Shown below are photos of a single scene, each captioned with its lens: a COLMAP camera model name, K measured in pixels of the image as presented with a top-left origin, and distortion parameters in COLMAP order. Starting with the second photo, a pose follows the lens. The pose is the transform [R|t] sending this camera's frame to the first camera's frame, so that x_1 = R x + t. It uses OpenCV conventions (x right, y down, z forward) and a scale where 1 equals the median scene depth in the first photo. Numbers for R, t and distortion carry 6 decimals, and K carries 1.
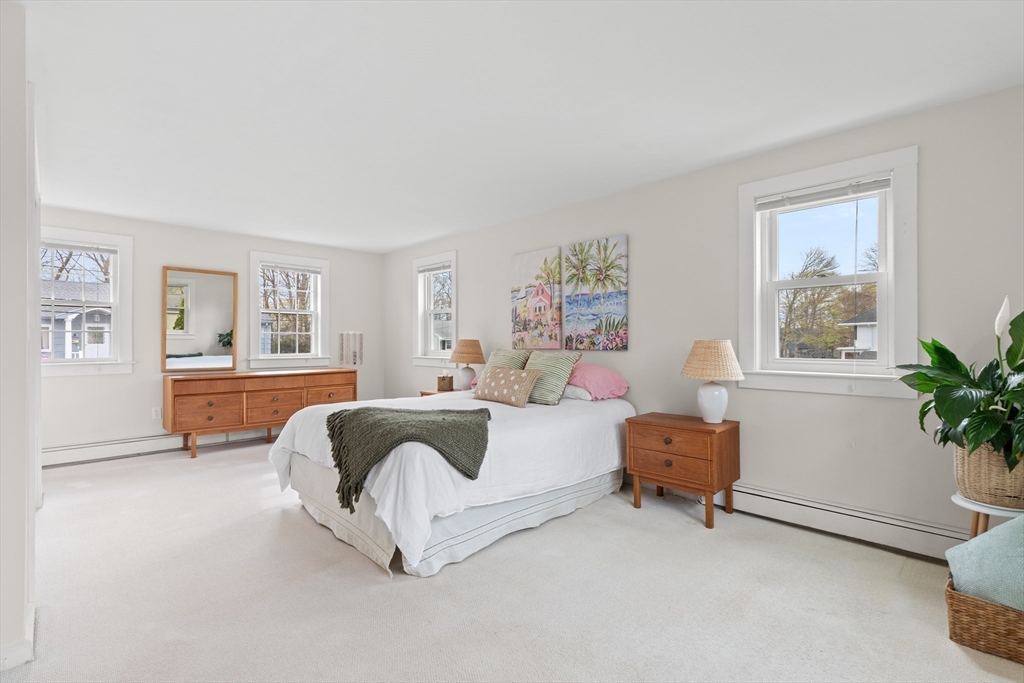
lens RADIAL K [[468.0, 0, 513.4], [0, 468.0, 340.4], [0, 0, 1]] dist [0.001214, -0.000159]
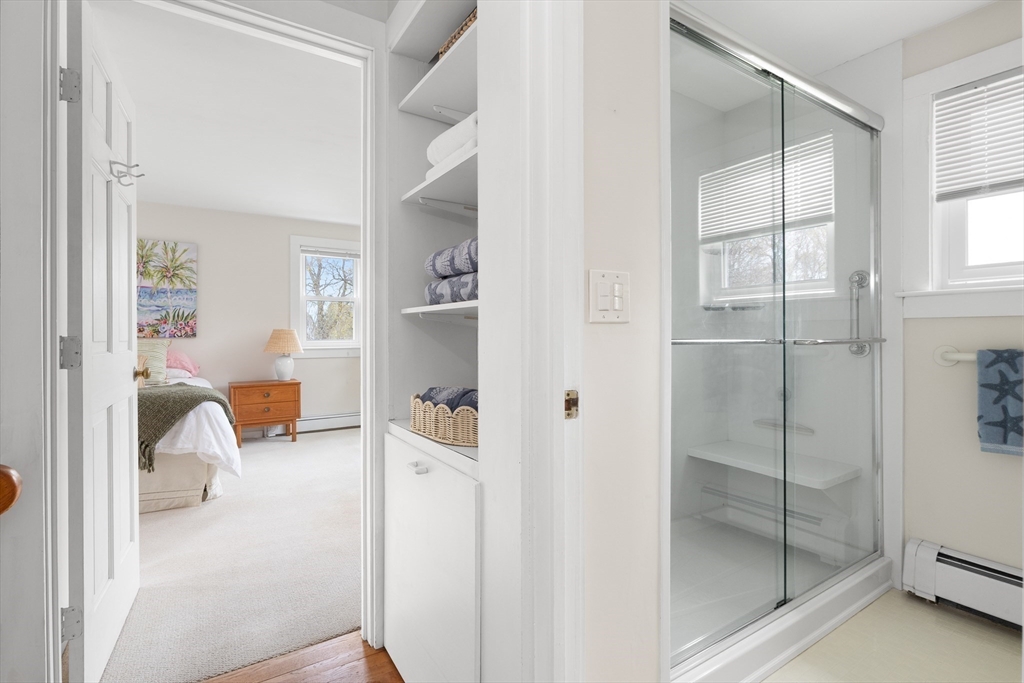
lens RADIAL K [[500.9, 0, 517.1], [0, 500.9, 335.9], [0, 0, 1]] dist [-0.009566, 0.000282]
pose [[0.187742, -0.001414, 0.982217, -0.843199], [-0.000499, 0.999999, 0.001535, 0.014215], [-0.982218, -0.000778, 0.187741, -0.080129]]
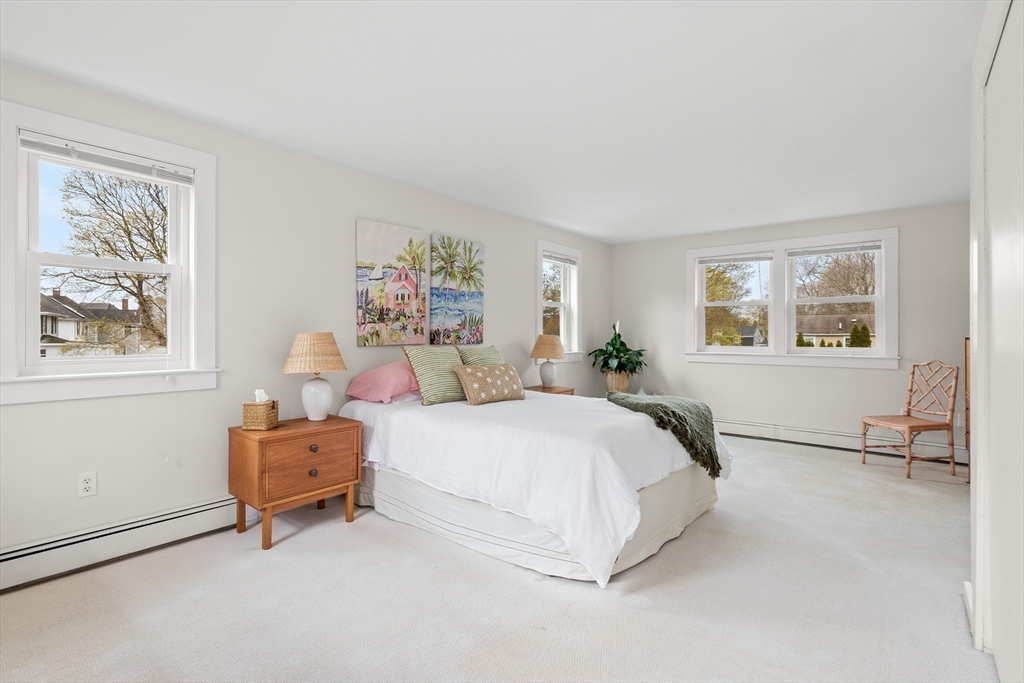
lens RADIAL K [[500.5, 0, 510.2], [0, 500.5, 336.3], [0, 0, 1]] dist [-0.005118, -0.000136]
pose [[-0.119645, 0.002128, 0.992814, -0.943935], [0.000529, 0.999998, -0.002080, 0.005537], [-0.992817, 0.000277, -0.119646, 1.012597]]
